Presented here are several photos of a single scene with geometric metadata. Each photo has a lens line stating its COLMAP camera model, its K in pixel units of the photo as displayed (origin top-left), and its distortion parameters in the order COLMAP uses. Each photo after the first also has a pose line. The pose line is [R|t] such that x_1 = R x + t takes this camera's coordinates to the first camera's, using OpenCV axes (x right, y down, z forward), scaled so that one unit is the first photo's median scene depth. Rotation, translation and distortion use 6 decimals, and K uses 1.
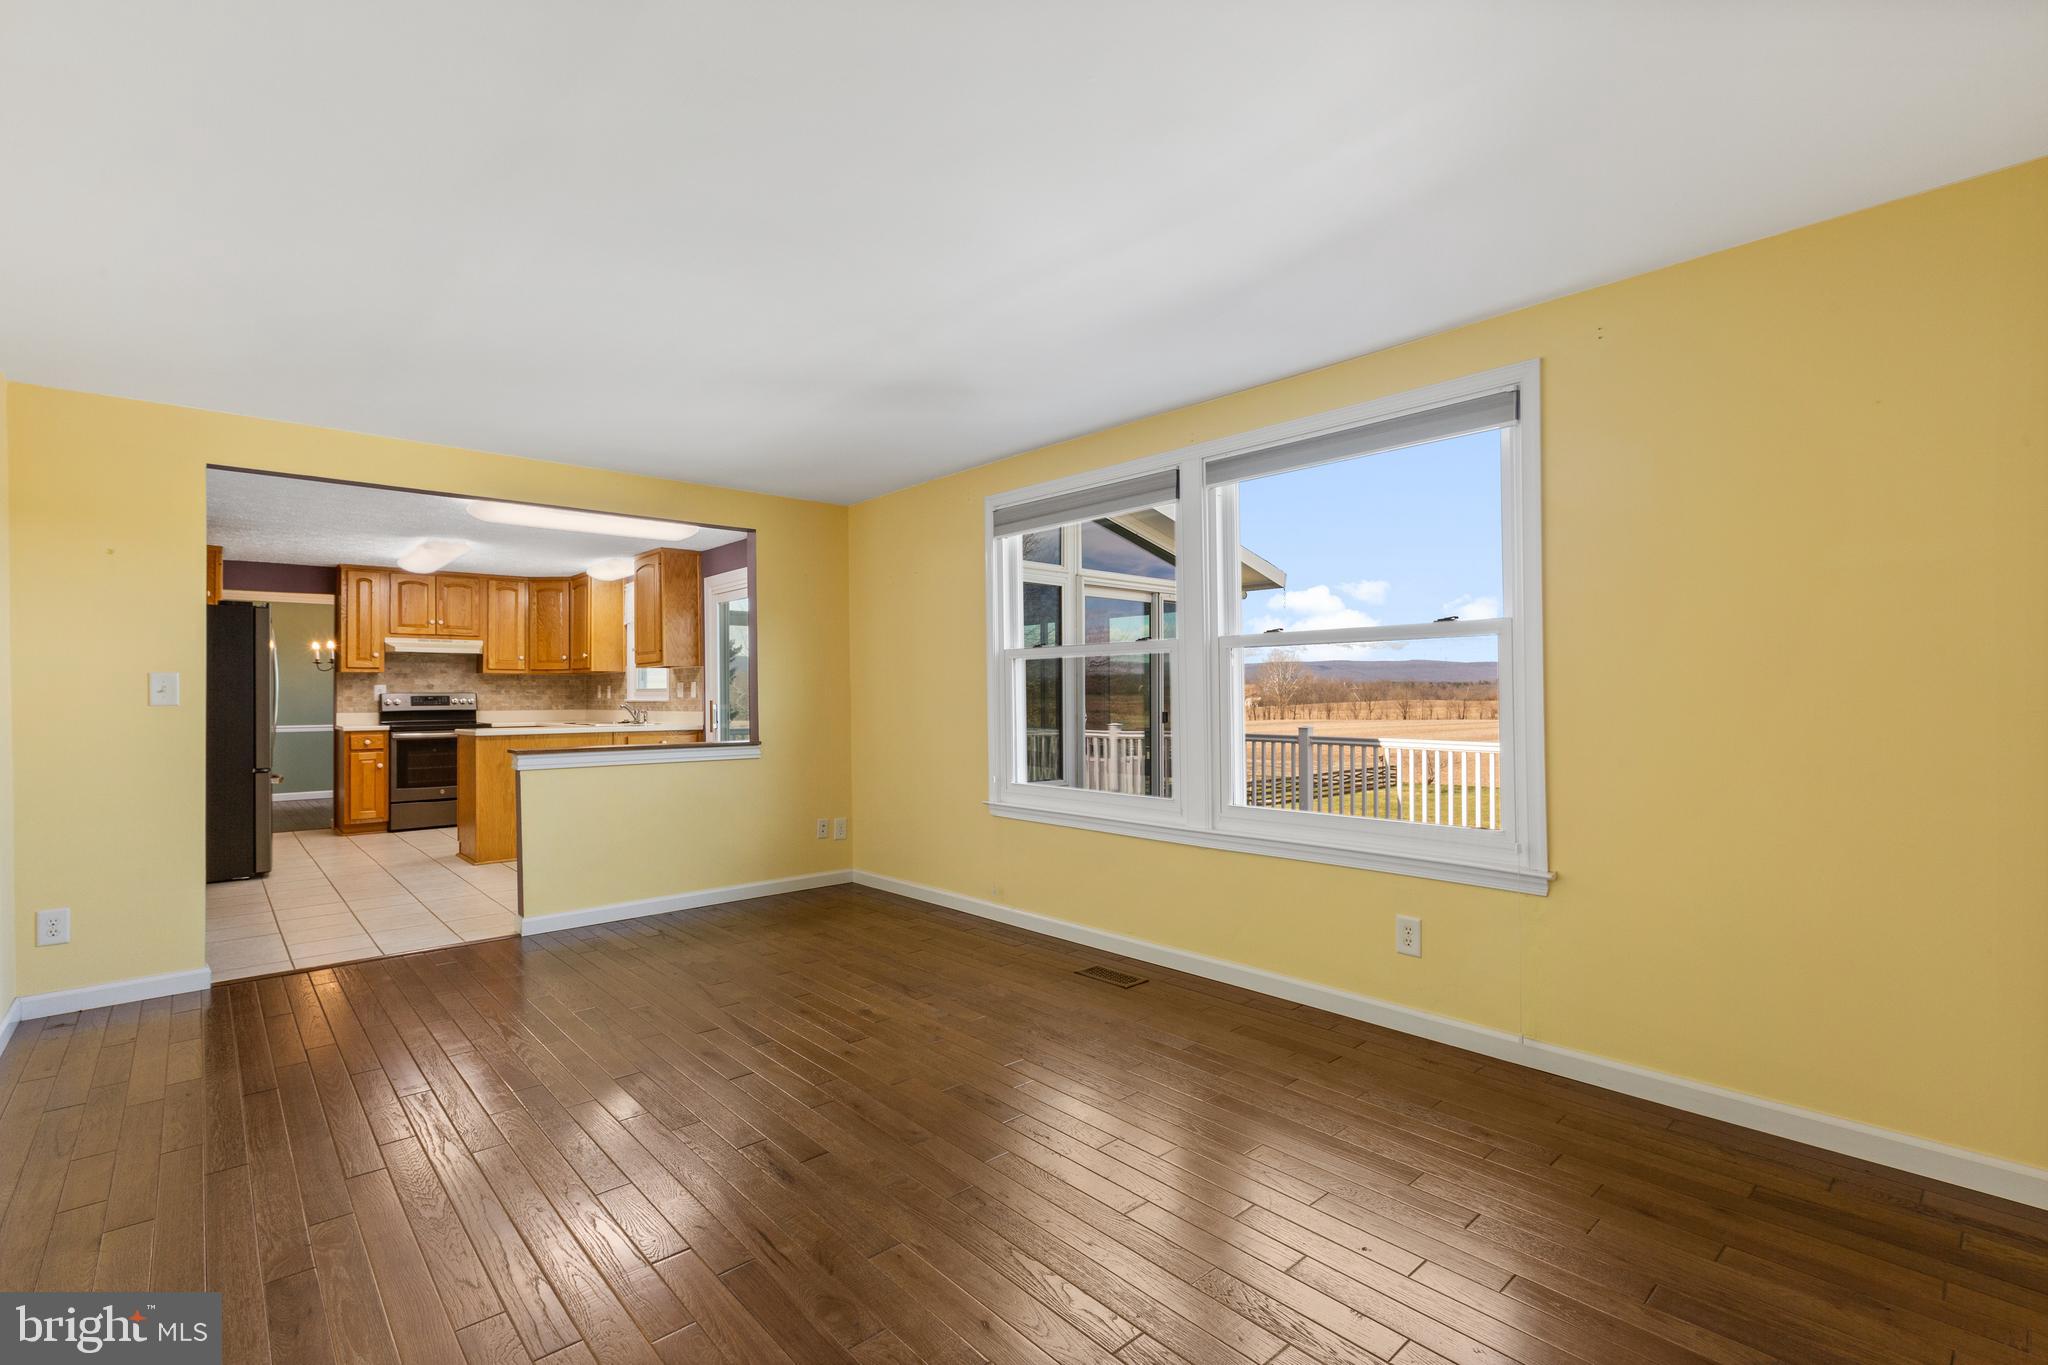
lens RADIAL K [[930.1, 0, 1019.6], [0, 930.1, 685.9], [0, 0, 1]] dist [0.002004, 0.000607]
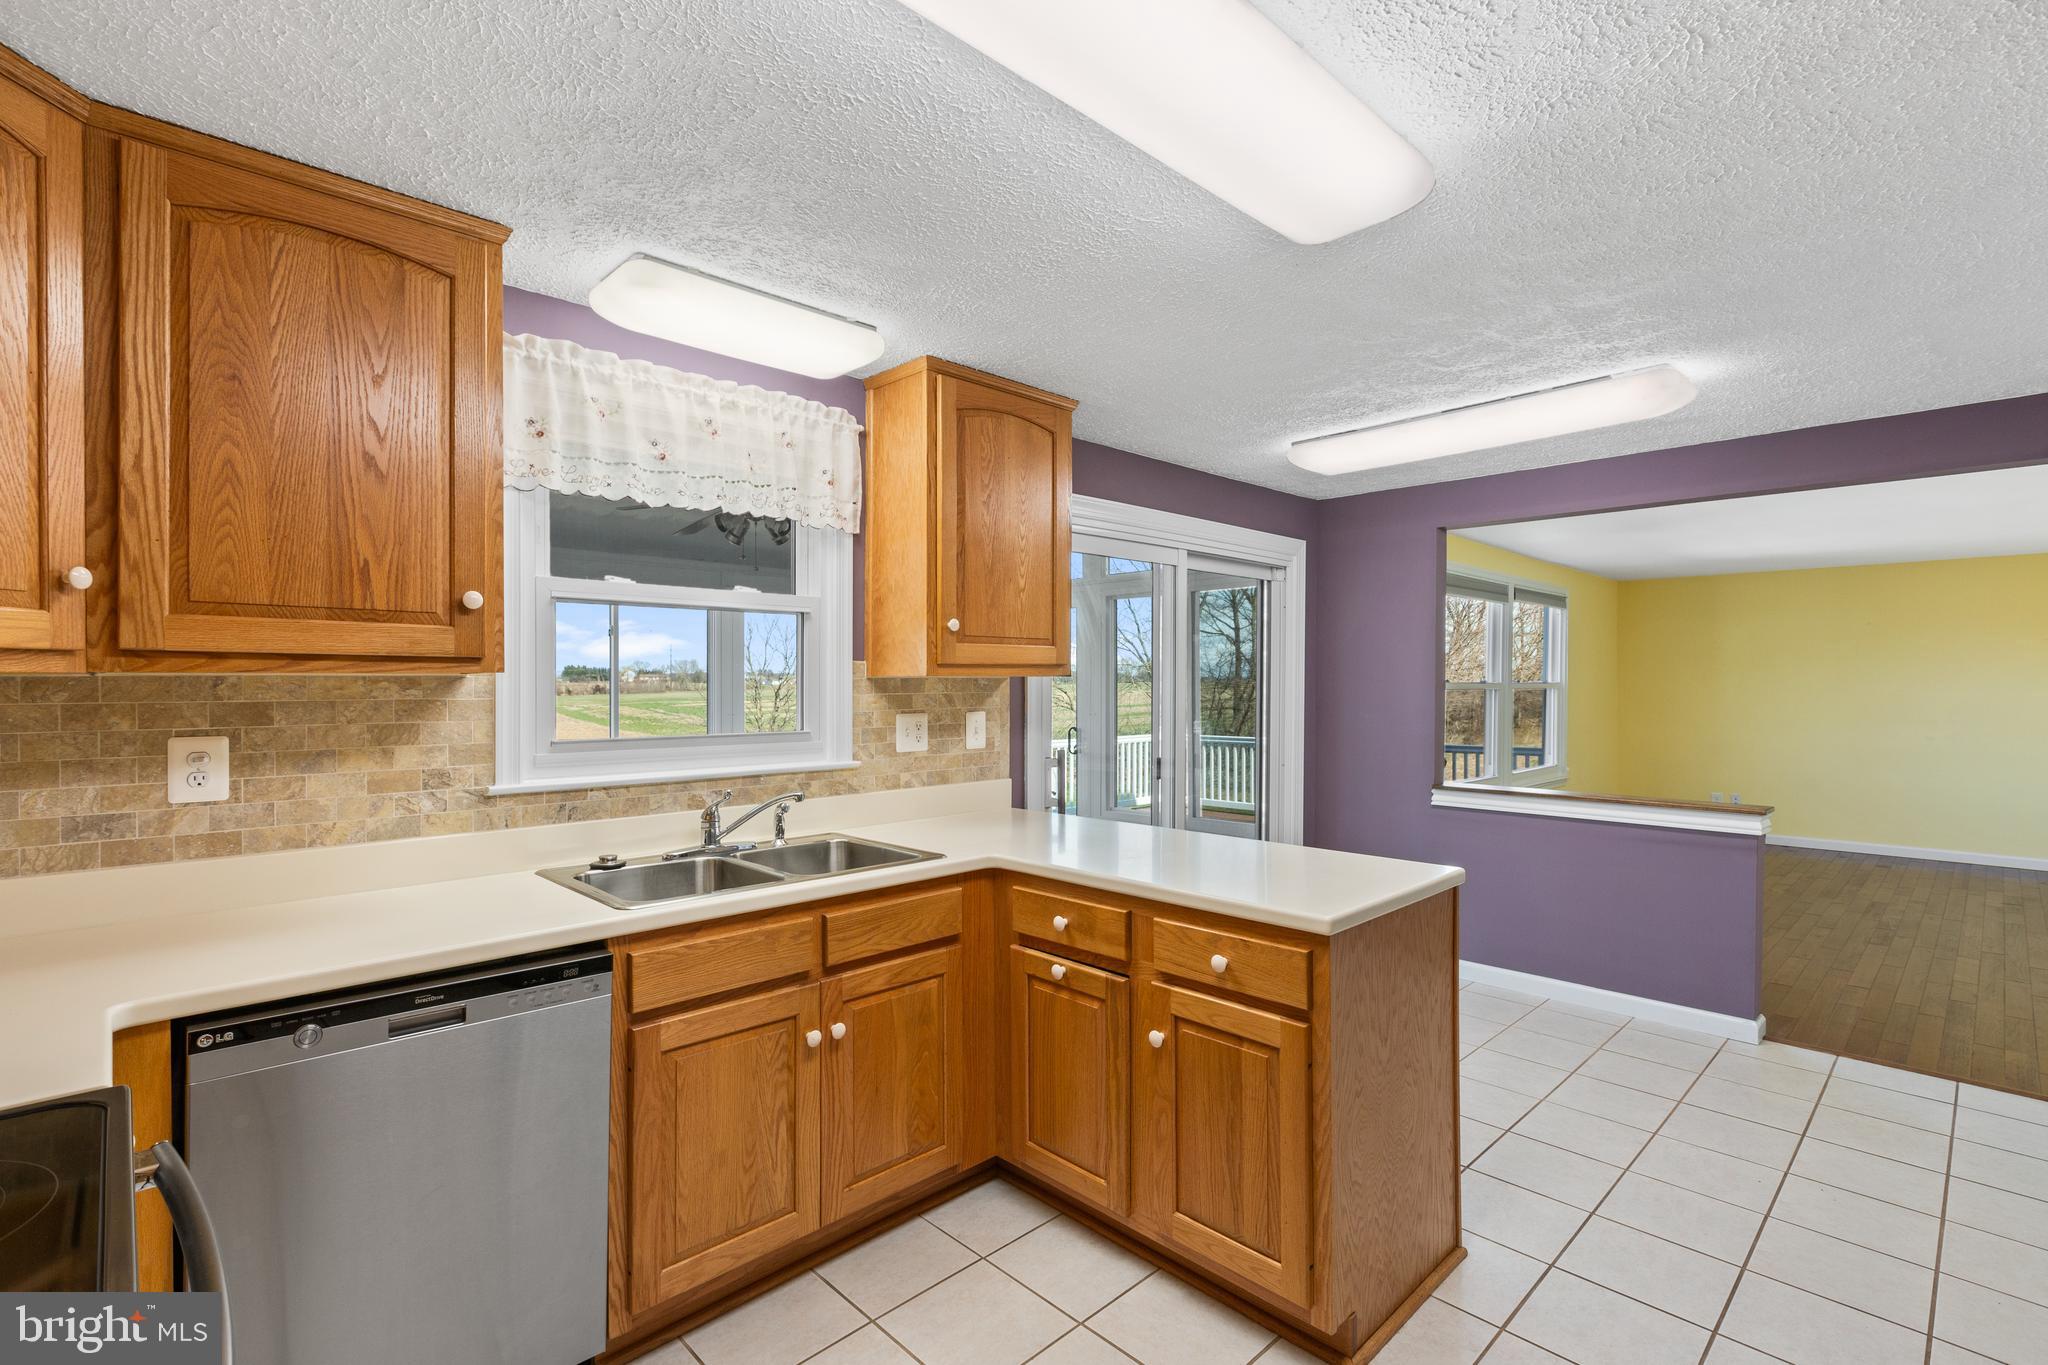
lens RADIAL K [[934.4, 0, 1028.2], [0, 934.4, 687.3], [0, 0, 1]] dist [-0.000409, 0.000824]
pose [[-0.038682, 0.001498, 0.999250, -0.706771], [-0.009391, 0.999954, -0.001862, -0.013674], [-0.999207, -0.009456, -0.038666, 0.897650]]
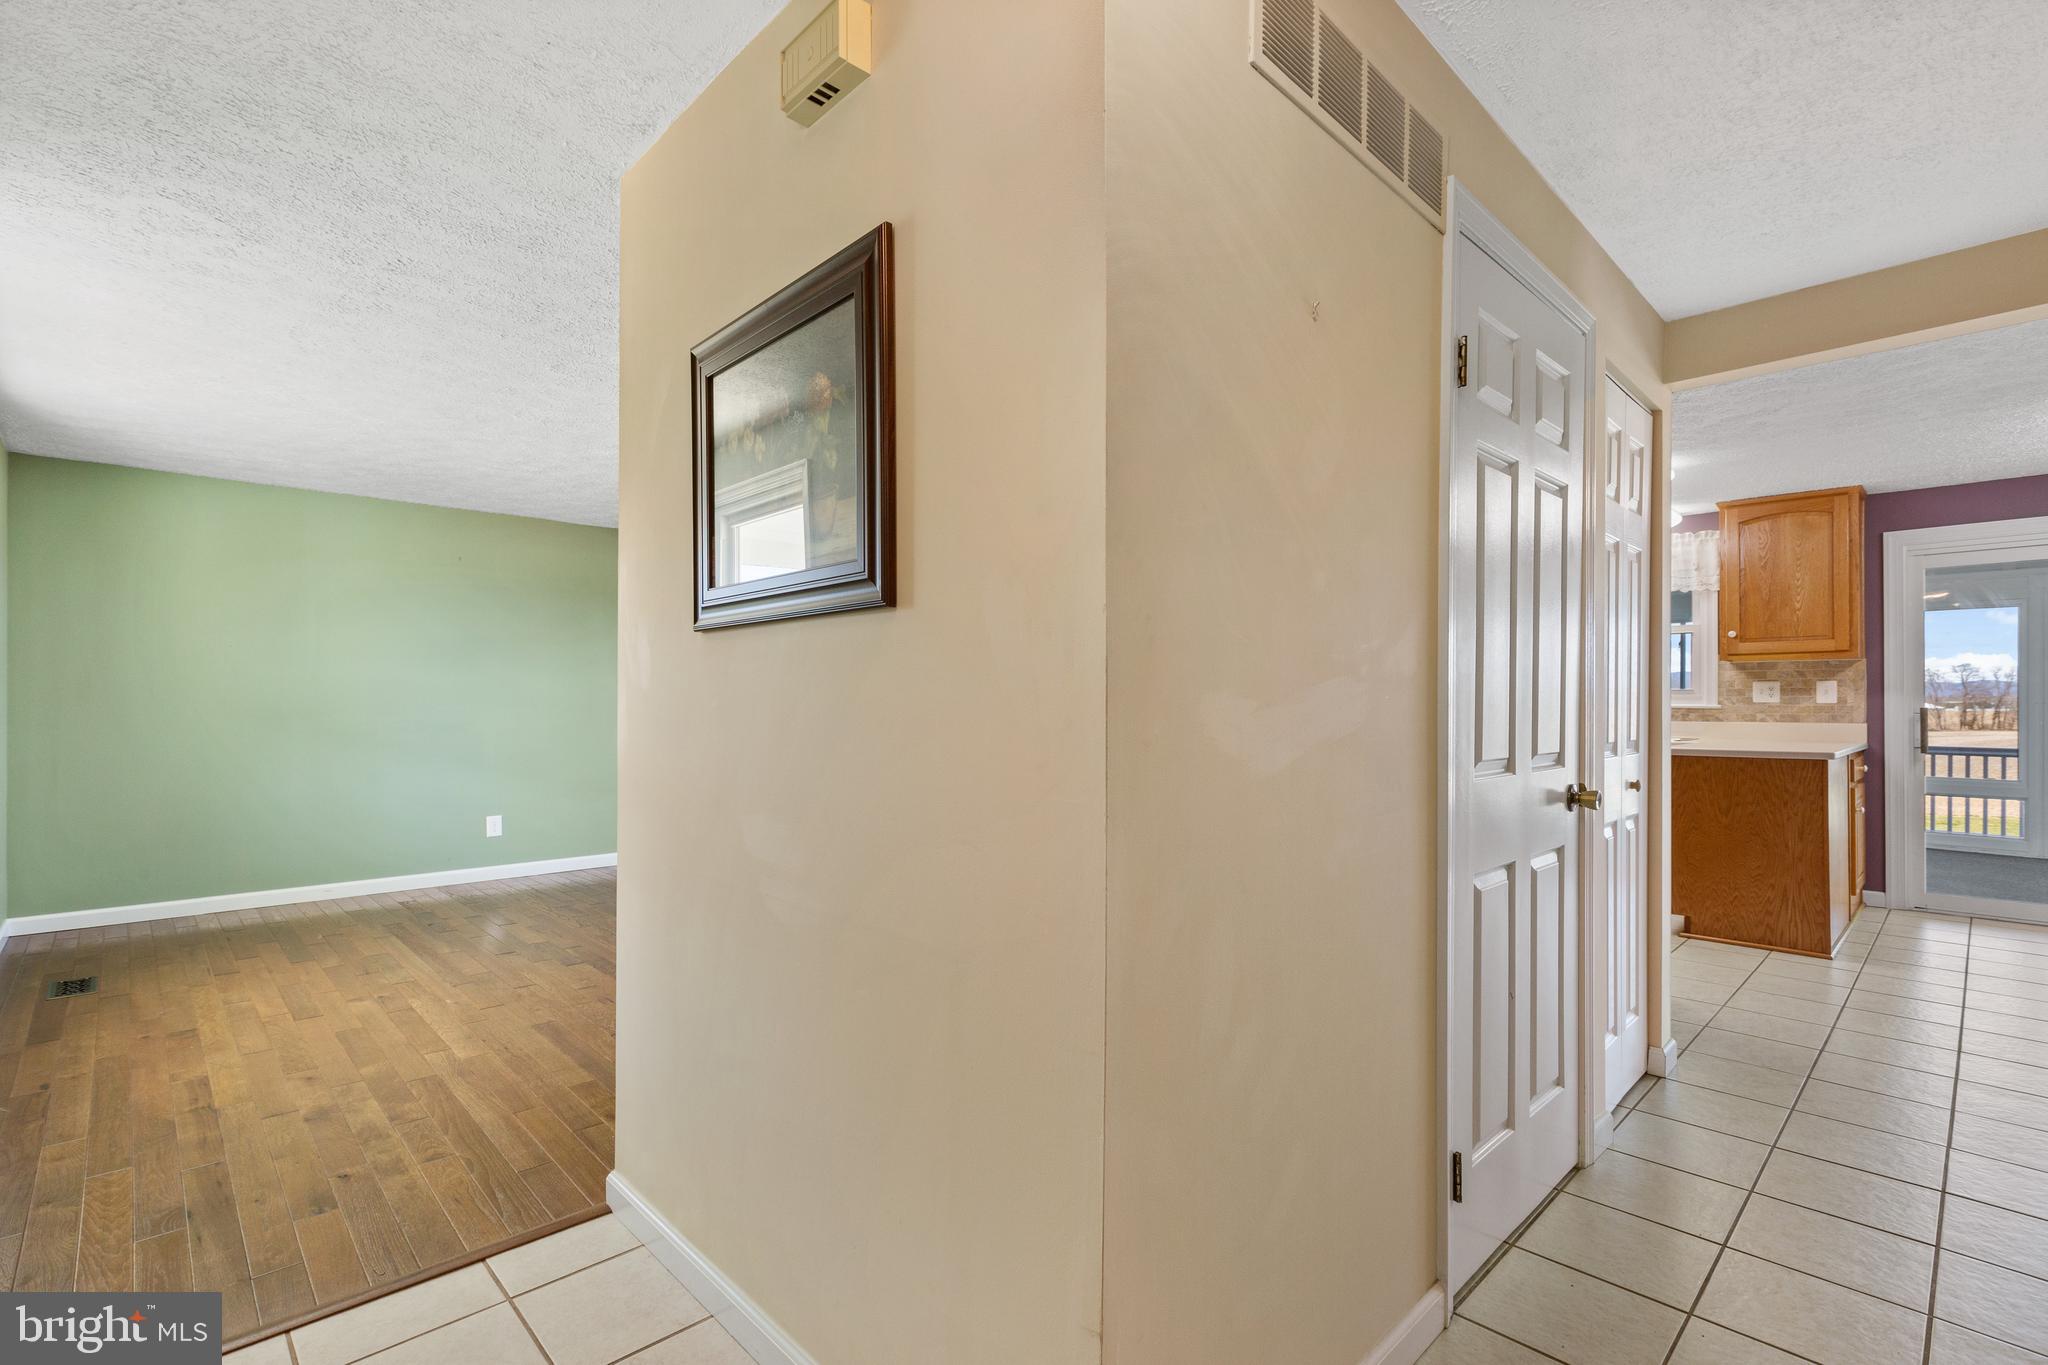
lens RADIAL K [[924.6, 0, 1025.6], [0, 924.6, 700.4], [0, 0, 1]] dist [0.000385, -0.000846]
pose [[0.999163, 0.008557, 0.040004, -0.893260], [-0.008983, 0.999904, 0.010503, 0.007697], [-0.039910, -0.010854, 0.999144, 0.290505]]
